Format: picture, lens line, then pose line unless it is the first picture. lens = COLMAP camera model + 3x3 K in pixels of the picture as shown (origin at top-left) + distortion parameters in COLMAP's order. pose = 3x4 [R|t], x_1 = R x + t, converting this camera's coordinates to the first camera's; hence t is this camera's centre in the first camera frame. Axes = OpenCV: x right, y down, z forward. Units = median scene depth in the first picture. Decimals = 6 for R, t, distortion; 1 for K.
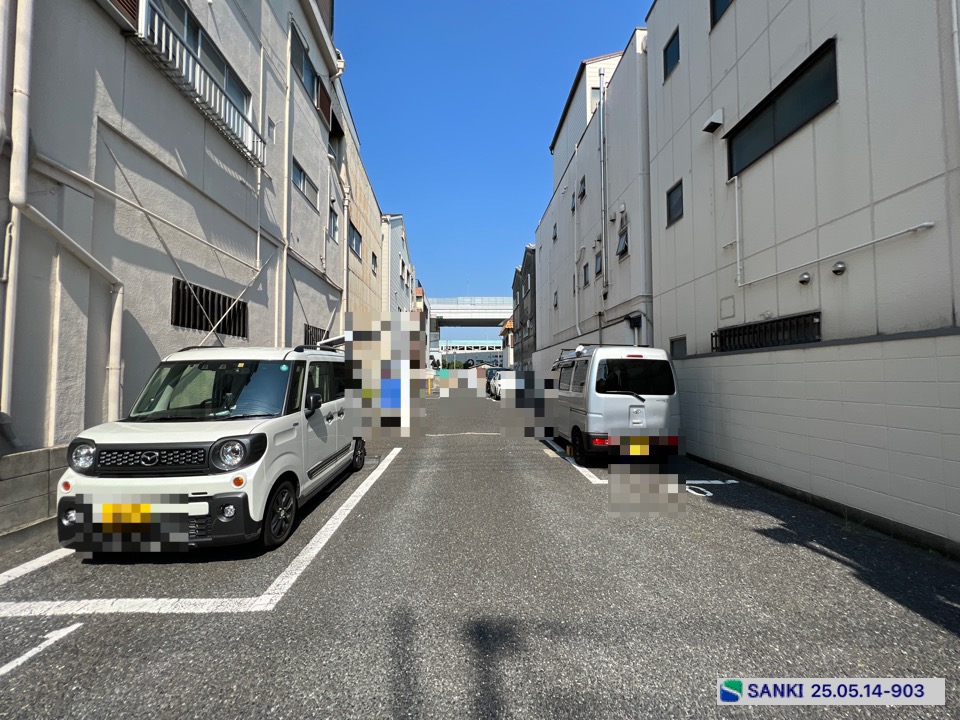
lens RADIAL K [[386.9, 0, 480.6], [0, 386.9, 361.5], [0, 0, 1]] dist [-0.002991, 0.000961]
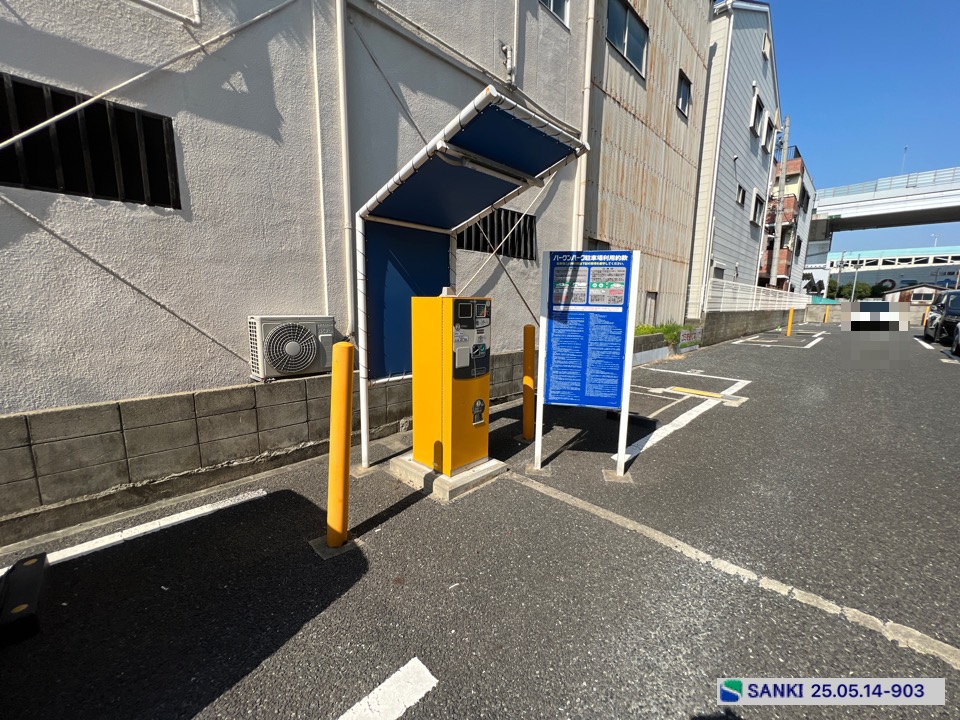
lens RADIAL K [[386.9, 0, 480.6], [0, 386.9, 361.5], [0, 0, 1]] dist [-0.002991, 0.000961]
pose [[0.678153, 0.127194, -0.723830, -0.092850], [0.012602, 0.982752, 0.184499, 0.036407], [0.734812, -0.134241, 0.664854, 1.278717]]
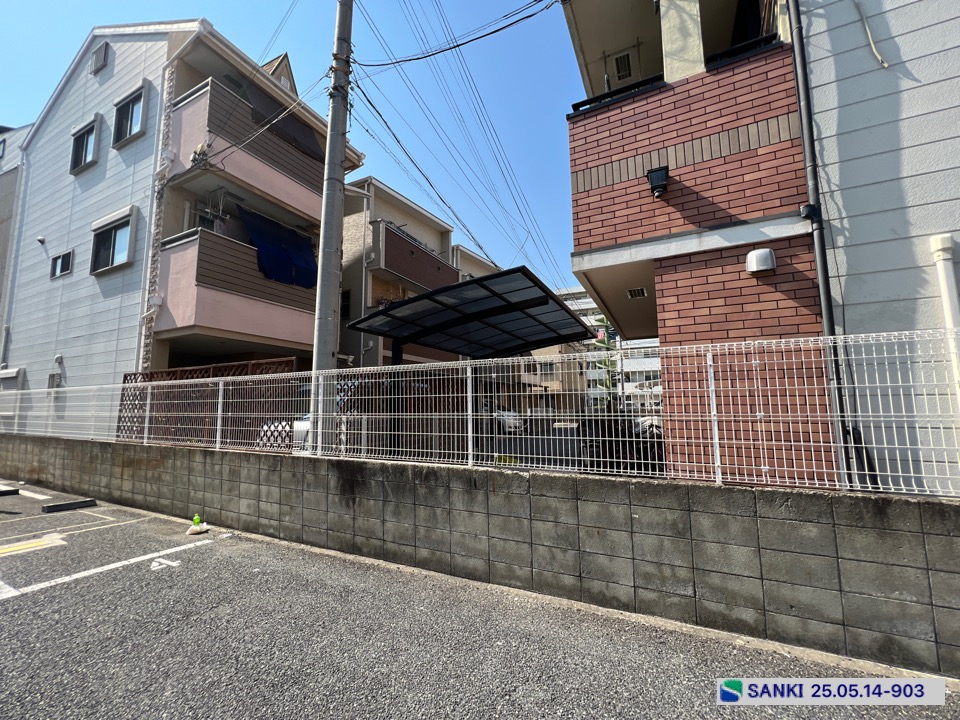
lens RADIAL K [[386.9, 0, 480.6], [0, 386.9, 361.5], [0, 0, 1]] dist [-0.002991, 0.000961]
pose [[-0.479991, -0.094079, -0.872214, -0.348614], [0.044387, 0.990355, -0.131249, 0.208351], [0.876150, -0.101714, -0.471186, 7.086197]]
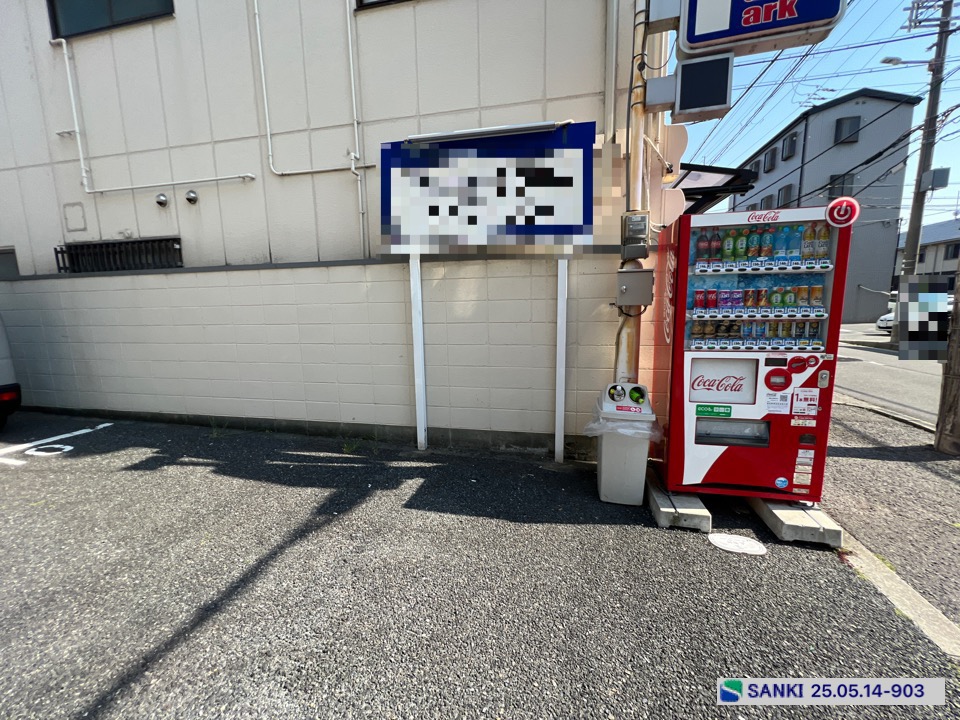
lens RADIAL K [[386.9, 0, 480.6], [0, 386.9, 361.5], [0, 0, 1]] dist [-0.002991, 0.000961]
pose [[0.256145, -0.142059, 0.956143, 0.056692], [-0.025859, 0.987781, 0.153687, 0.012506], [-0.966292, -0.064092, 0.249342, -0.030136]]
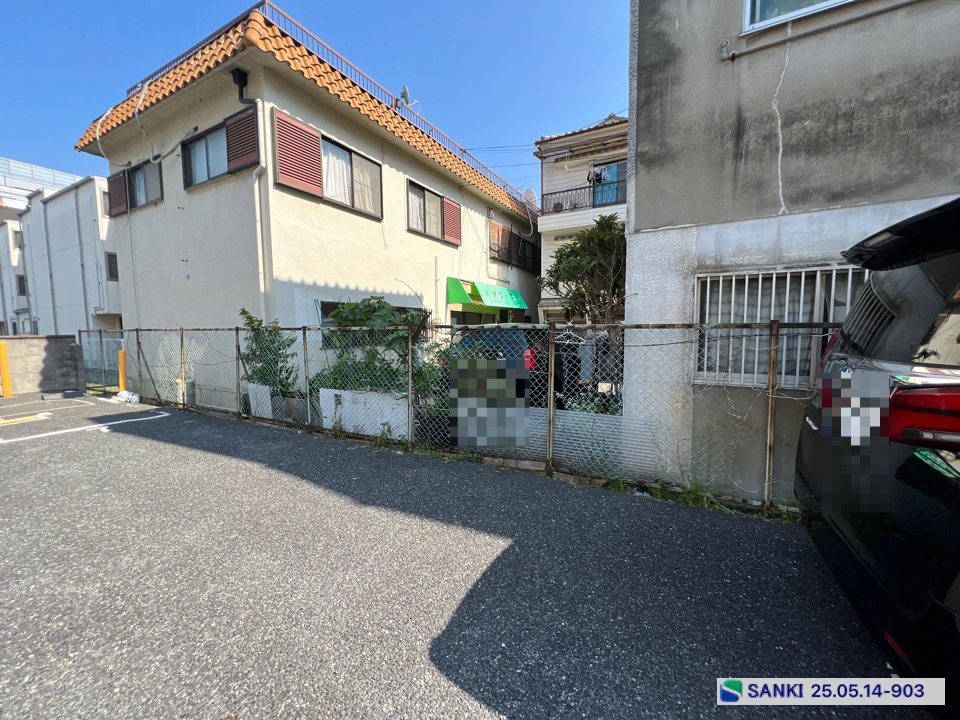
lens RADIAL K [[386.9, 0, 480.6], [0, 386.9, 361.5], [0, 0, 1]] dist [-0.002991, 0.000961]
pose [[0.517608, -0.071438, 0.852631, -0.223230], [-0.026704, 0.994674, 0.099550, 0.179932], [-0.855201, -0.074297, 0.512943, 5.881586]]
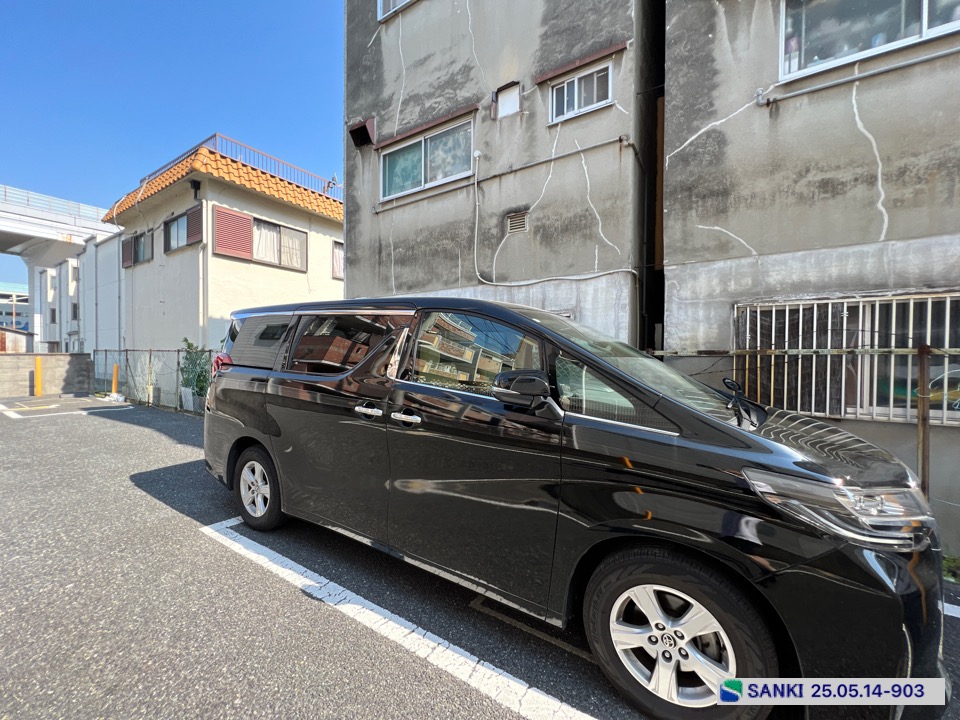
lens RADIAL K [[386.9, 0, 480.6], [0, 386.9, 361.5], [0, 0, 1]] dist [-0.002991, 0.000961]
pose [[0.576863, -0.005697, 0.816821, -0.238324], [-0.041660, 0.998469, 0.036385, 0.145587], [-0.815778, -0.055018, 0.575742, 4.964269]]
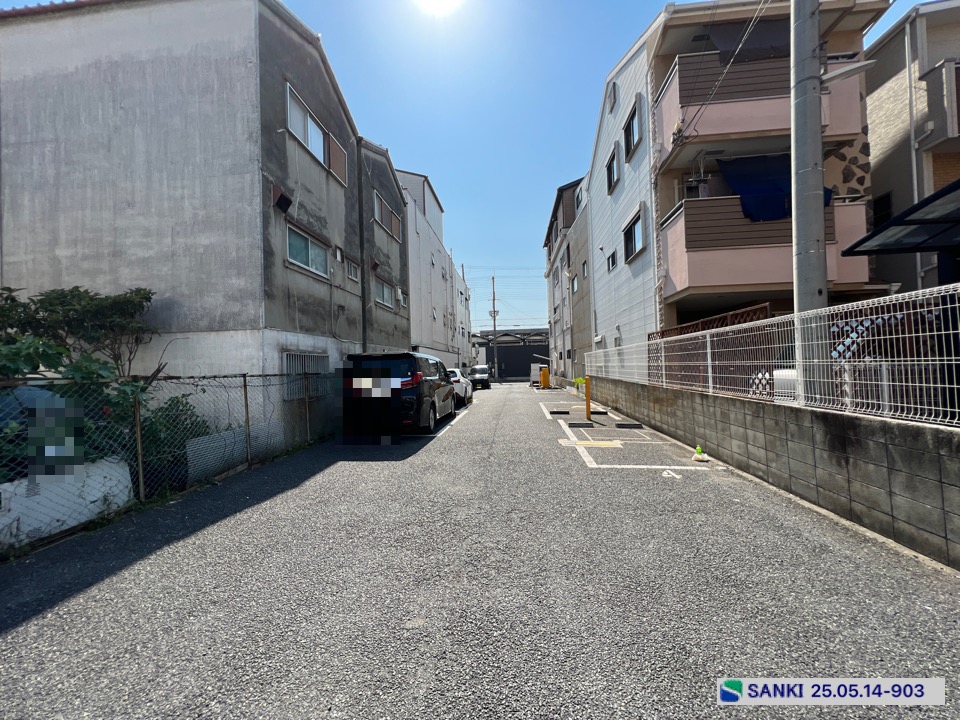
lens RADIAL K [[386.9, 0, 480.6], [0, 386.9, 361.5], [0, 0, 1]] dist [-0.002991, 0.000961]
pose [[-0.990053, 0.033107, 0.136741, -0.405152], [0.026062, 0.998255, -0.052997, 0.221045], [-0.138257, -0.048906, -0.989188, 7.223636]]
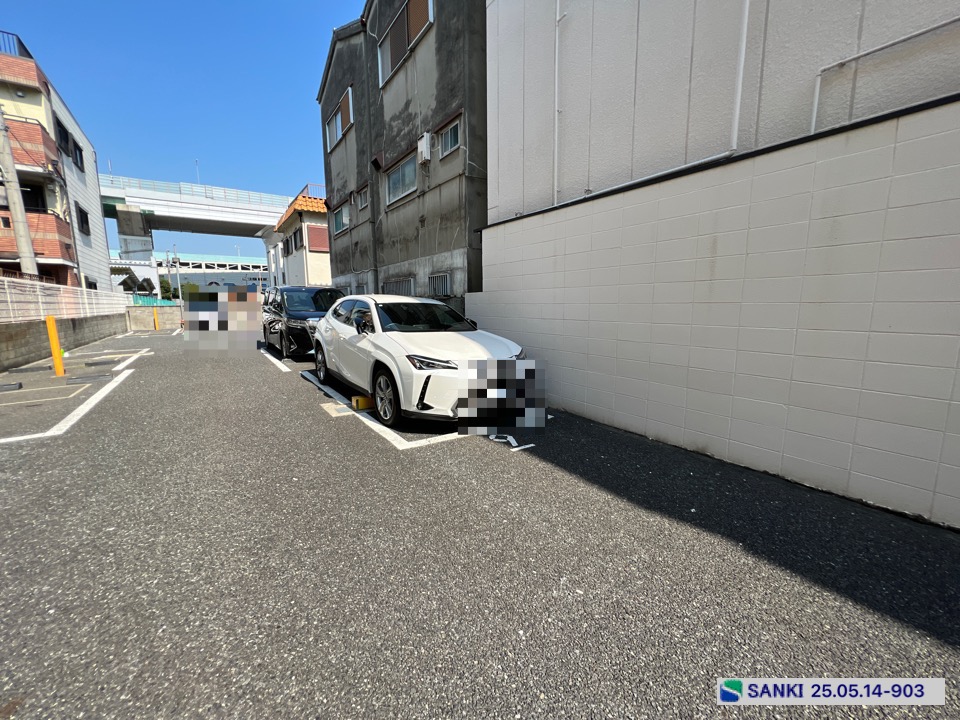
lens RADIAL K [[386.9, 0, 480.6], [0, 386.9, 361.5], [0, 0, 1]] dist [-0.002991, 0.000961]
pose [[0.841495, -0.083379, 0.533793, -0.118116], [-0.015703, 0.983827, 0.178430, 0.094499], [-0.540037, -0.158530, 0.826576, 3.064568]]
